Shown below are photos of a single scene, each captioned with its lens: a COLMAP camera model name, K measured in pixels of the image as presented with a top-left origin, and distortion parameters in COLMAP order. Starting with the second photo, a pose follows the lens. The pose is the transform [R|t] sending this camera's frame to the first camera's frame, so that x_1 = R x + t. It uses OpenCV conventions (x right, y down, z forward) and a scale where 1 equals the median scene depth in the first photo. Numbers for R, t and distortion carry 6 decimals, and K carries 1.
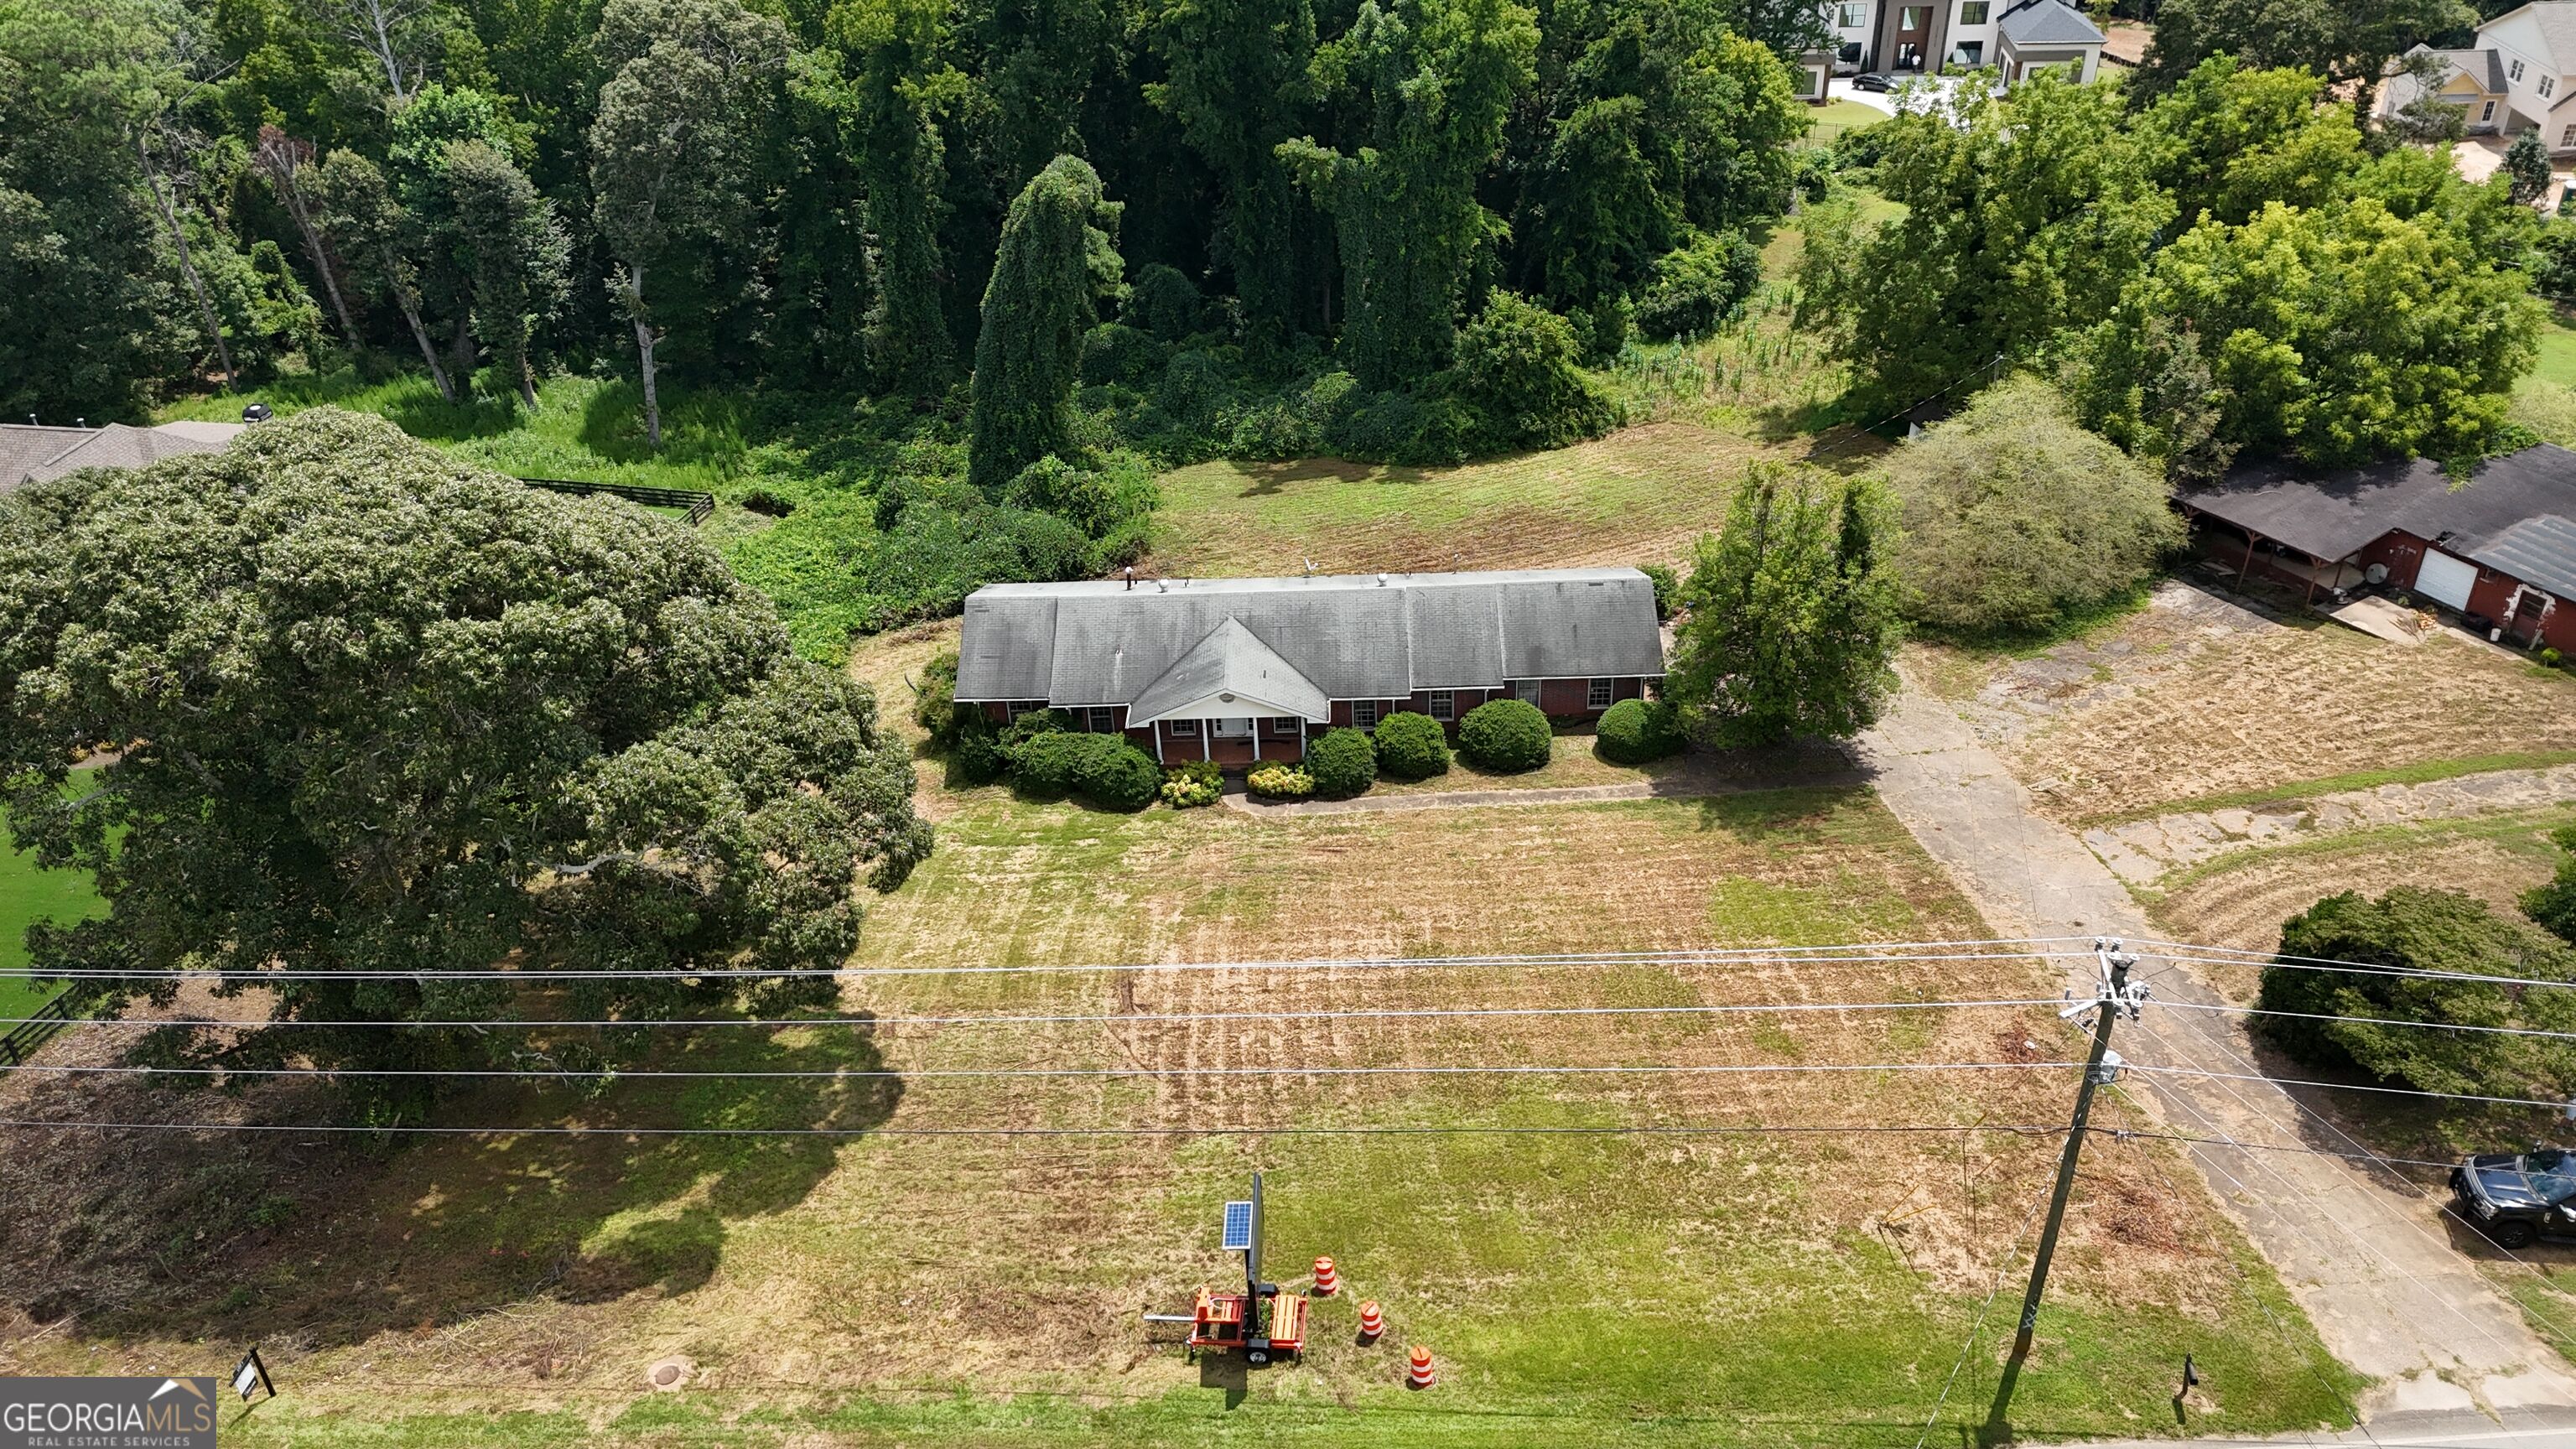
lens RADIAL K [[1889.6, 0, 1288.0], [0, 1889.6, 724.5], [0, 0, 1]] dist [0.085247, -0.083238]
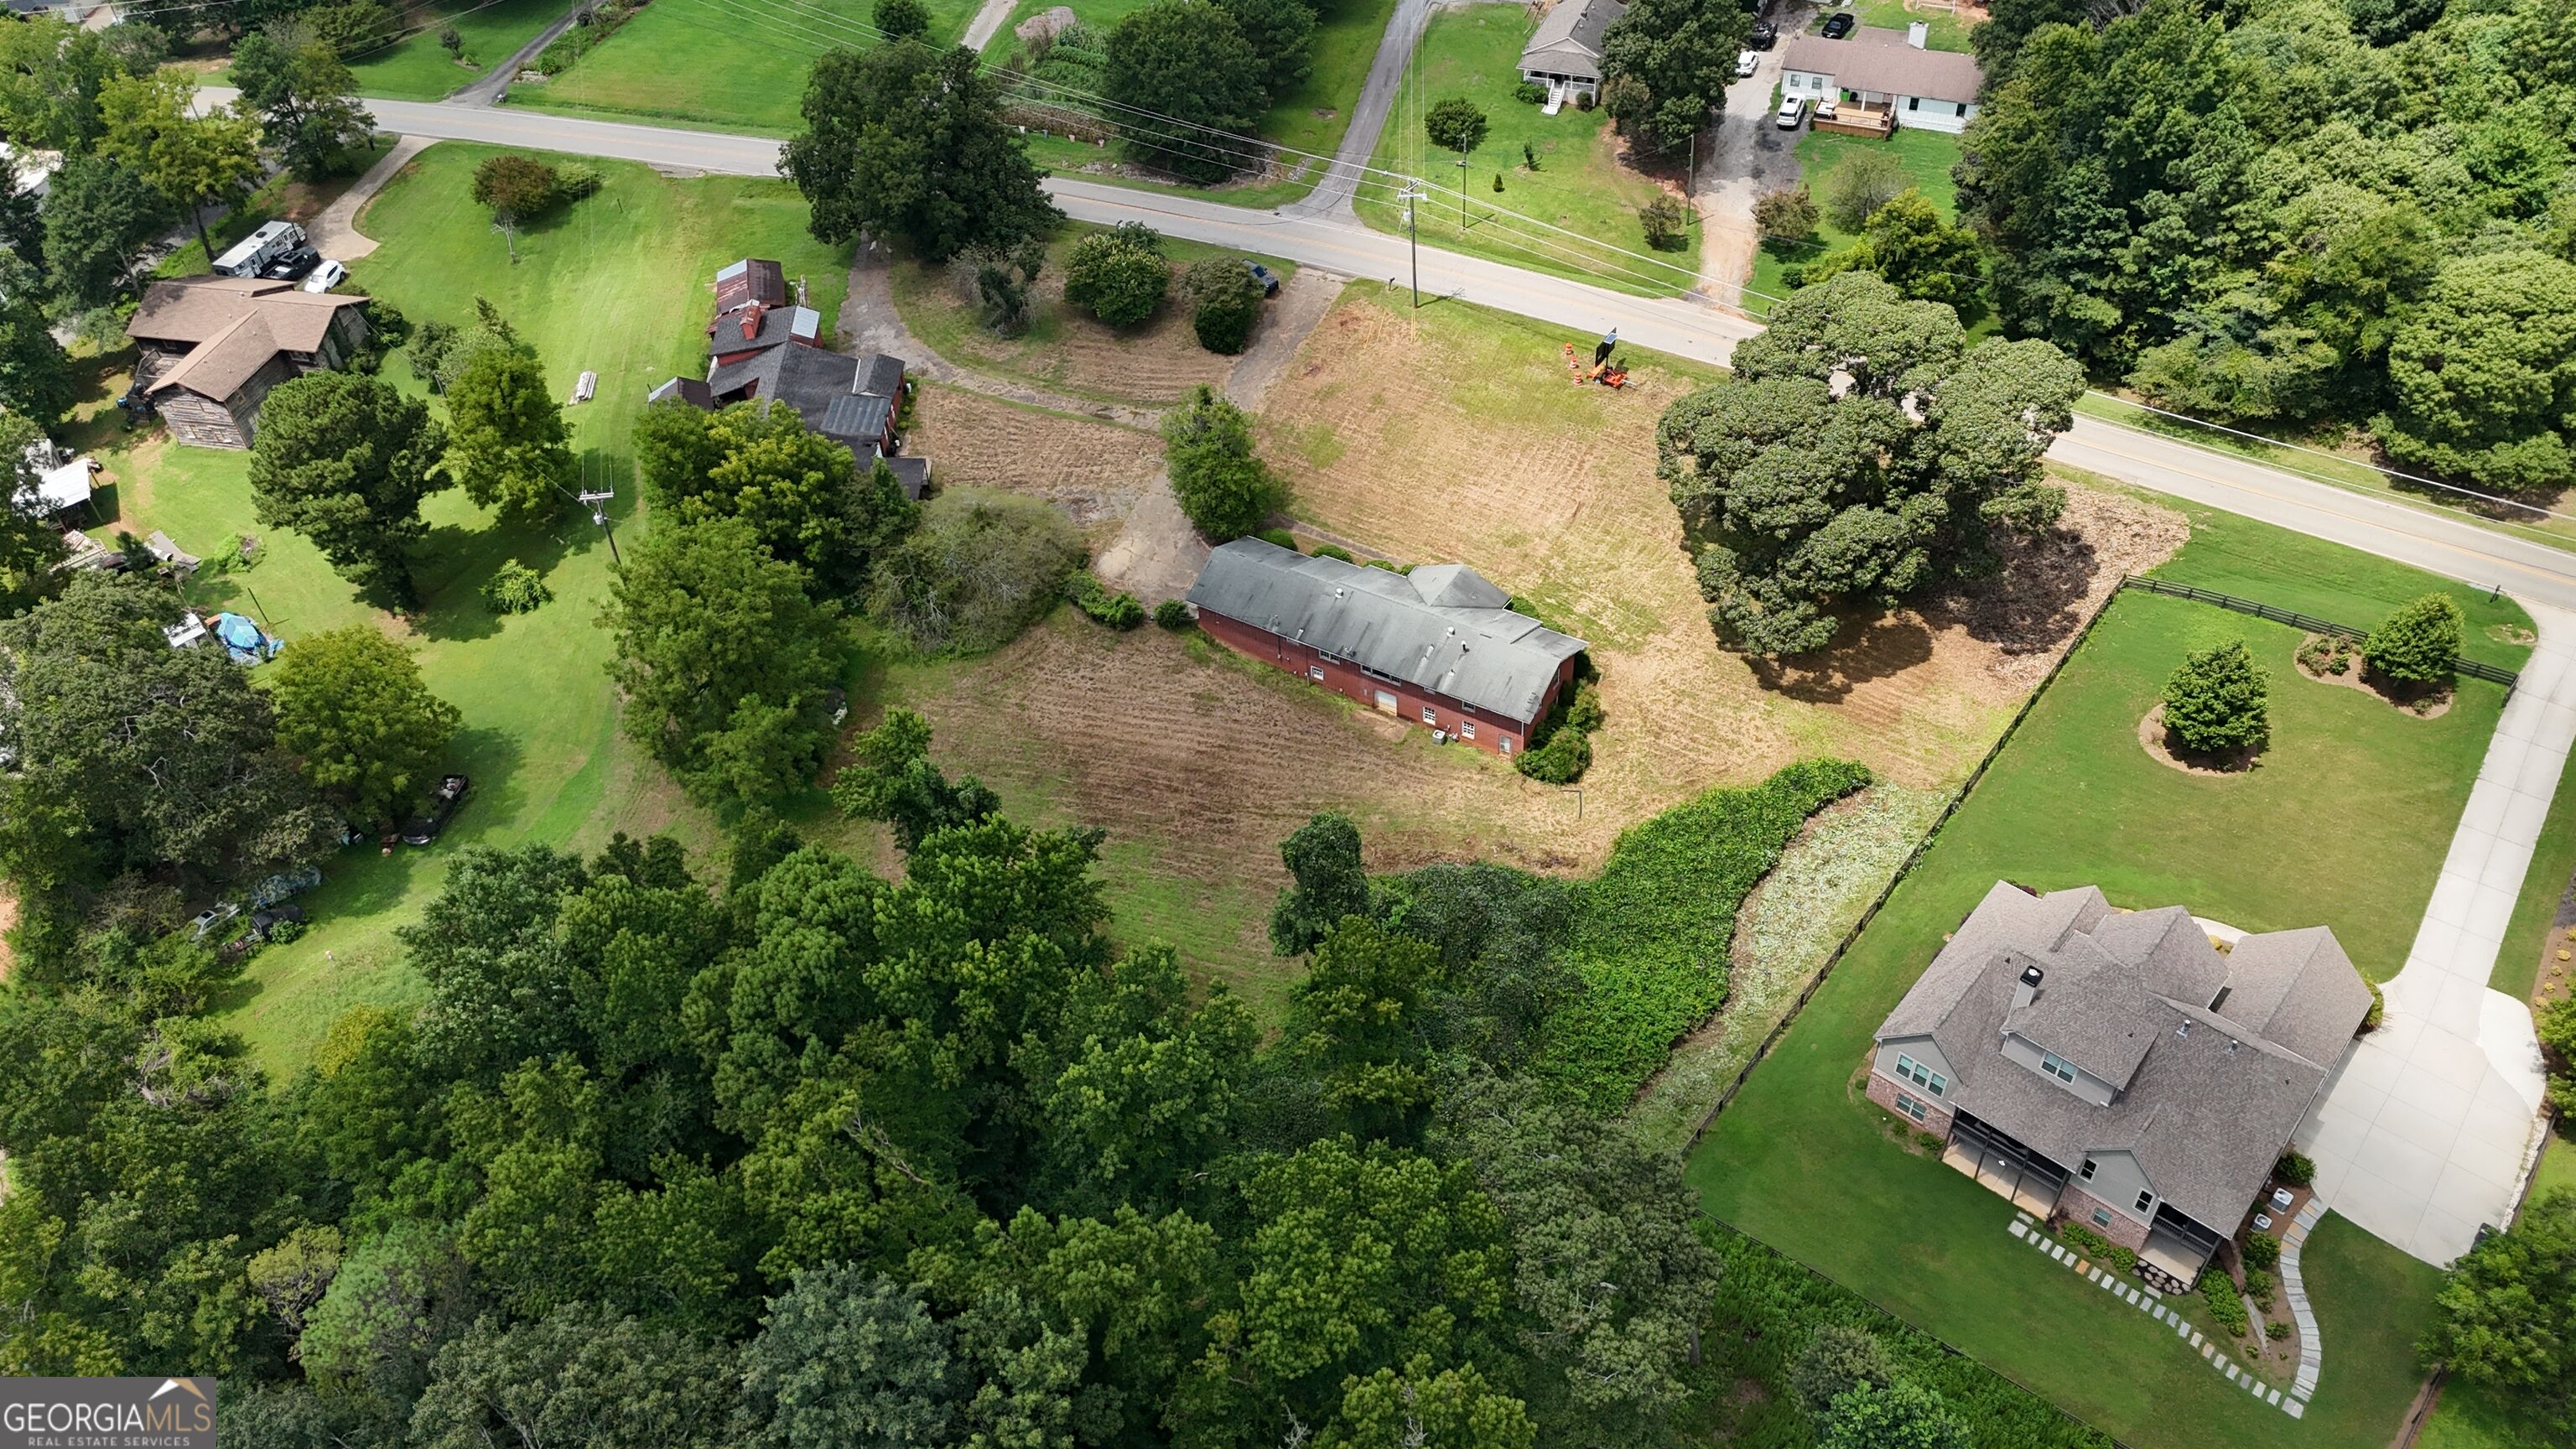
lens RADIAL K [[1896.1, 0, 1289.1], [0, 1896.1, 713.2], [0, 0, 1]] dist [0.091457, -0.095389]
pose [[-0.858718, -0.289298, 0.422977, -0.718016], [0.342529, 0.289887, 0.893666, -1.709009], [-0.381152, 0.912289, -0.149838, 1.451884]]
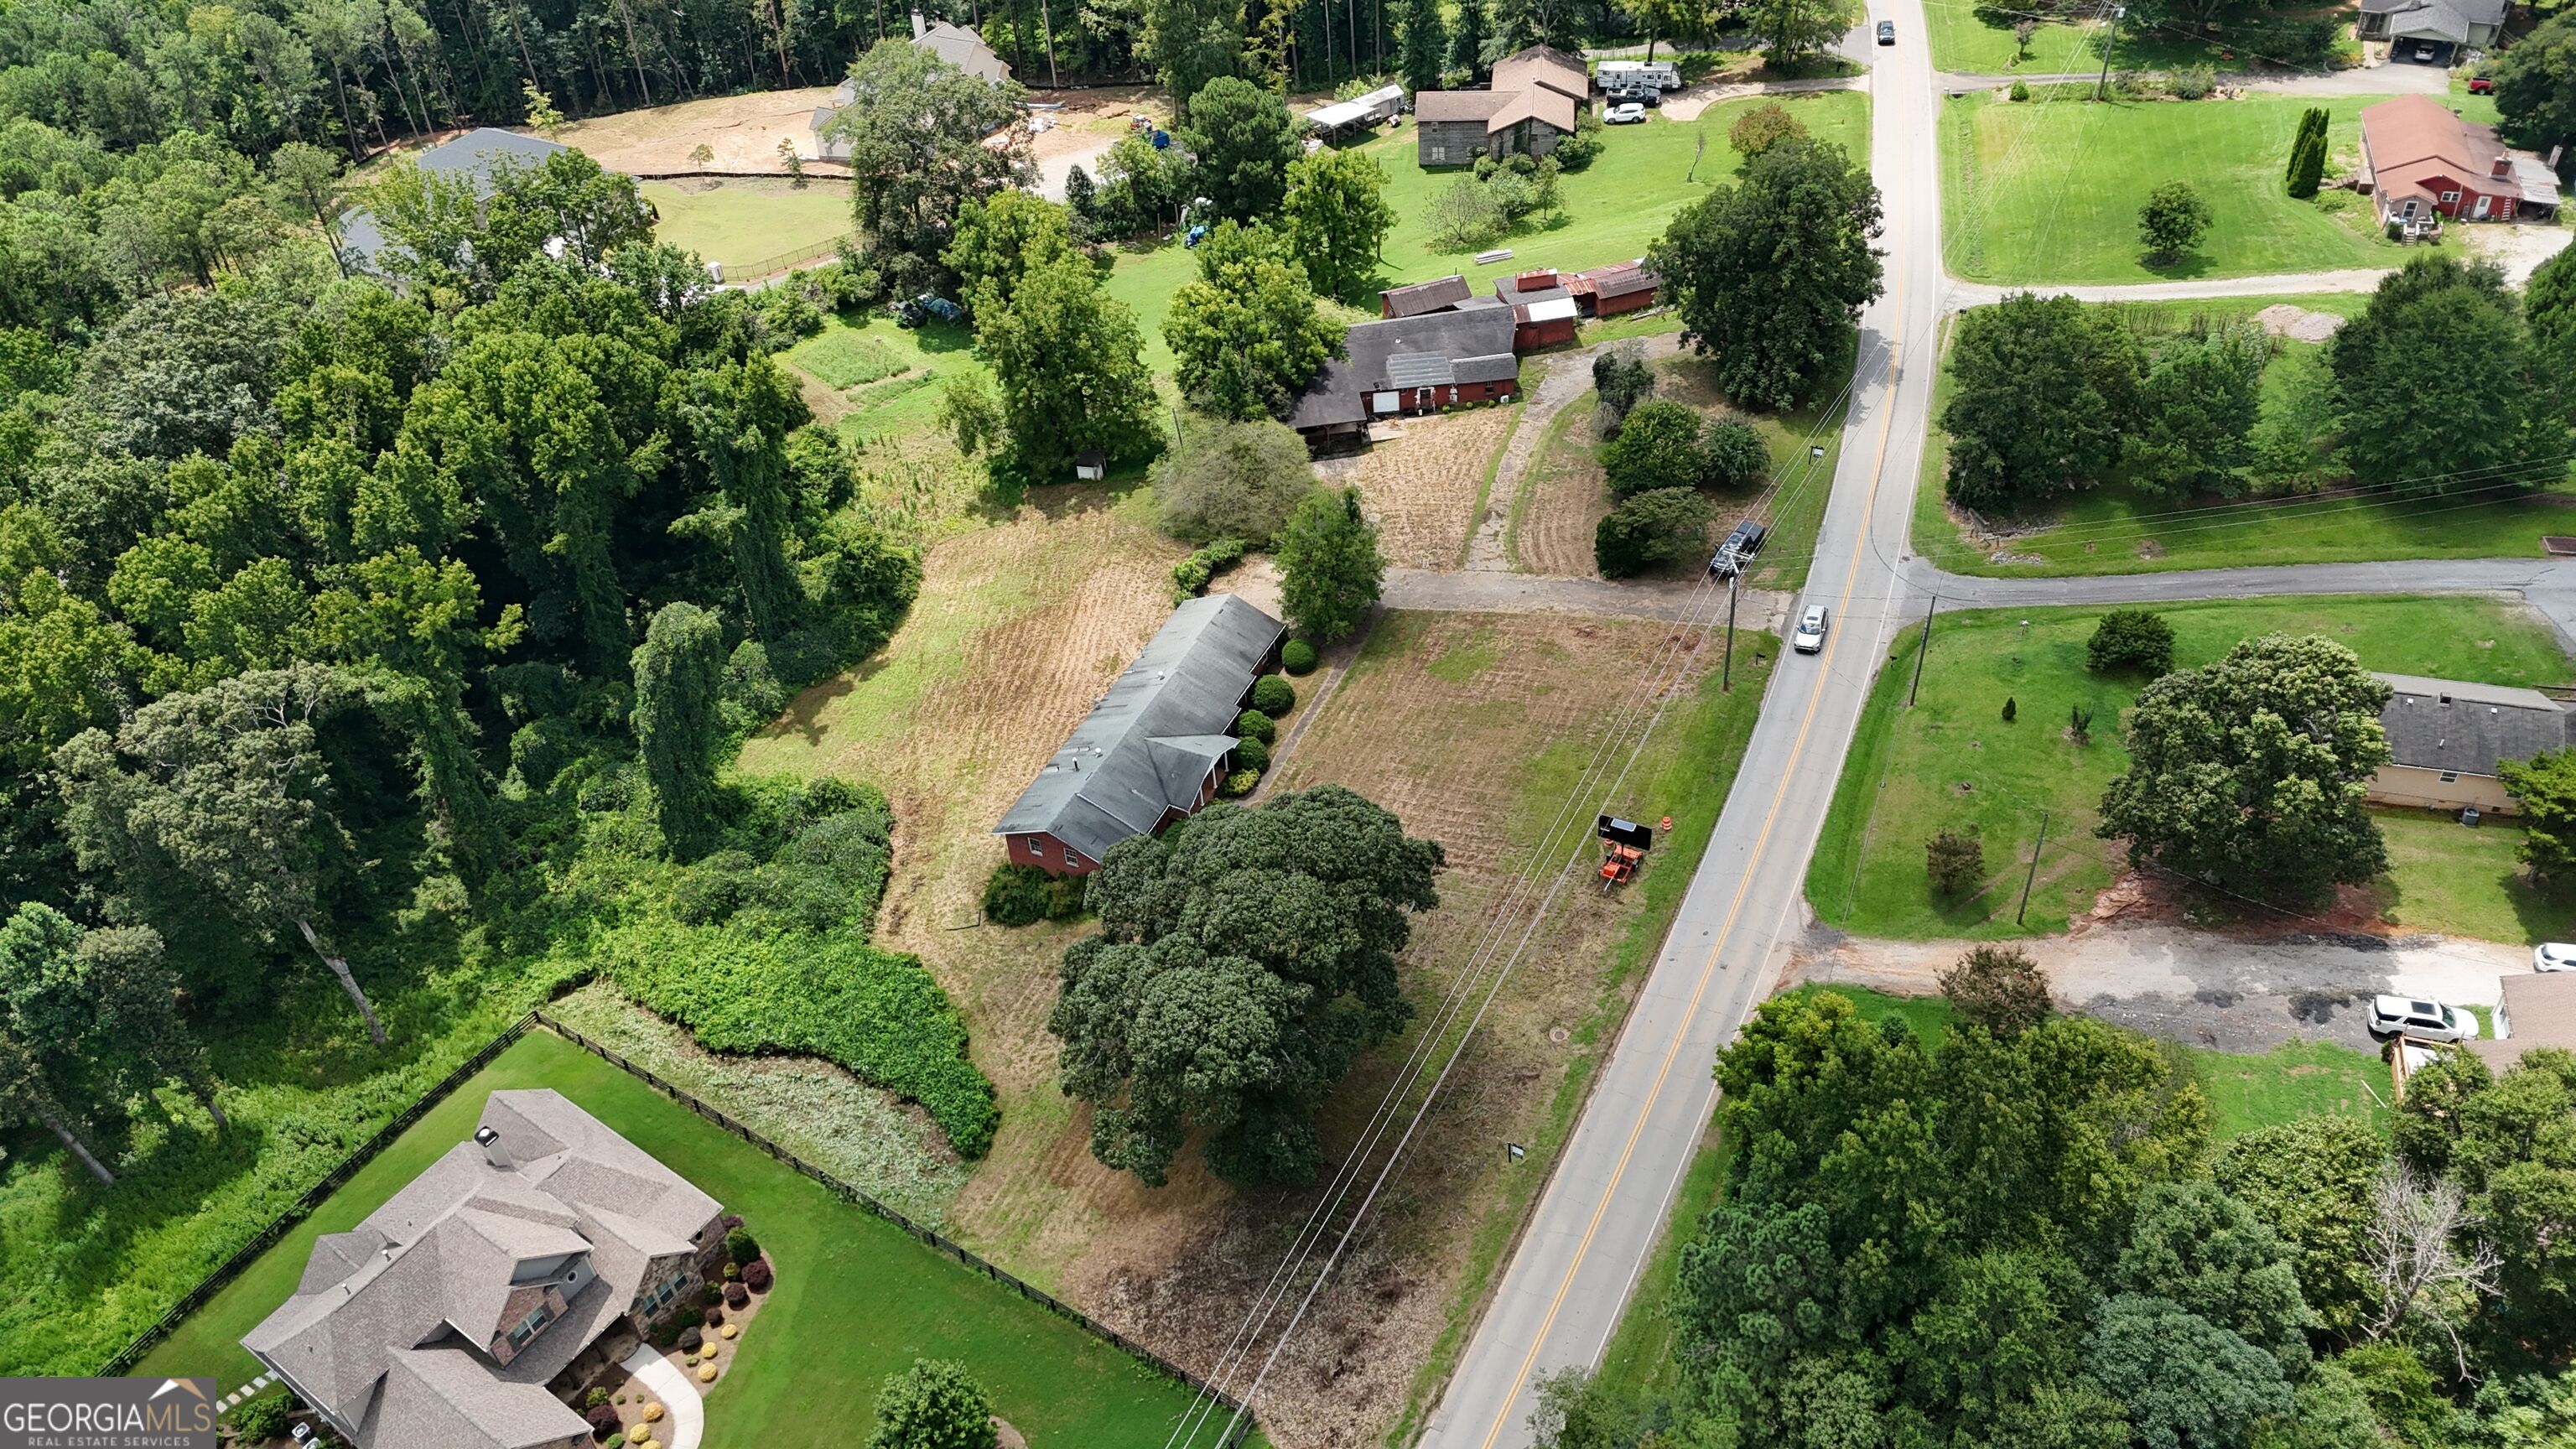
lens RADIAL K [[1896.1, 0, 1289.1], [0, 1896.1, 713.2], [0, 0, 1]] dist [0.091457, -0.095389]
pose [[0.421781, -0.579046, 0.697715, -1.210517], [0.533385, 0.780735, 0.325505, -0.588178], [-0.733213, 0.234859, 0.638154, -0.219637]]
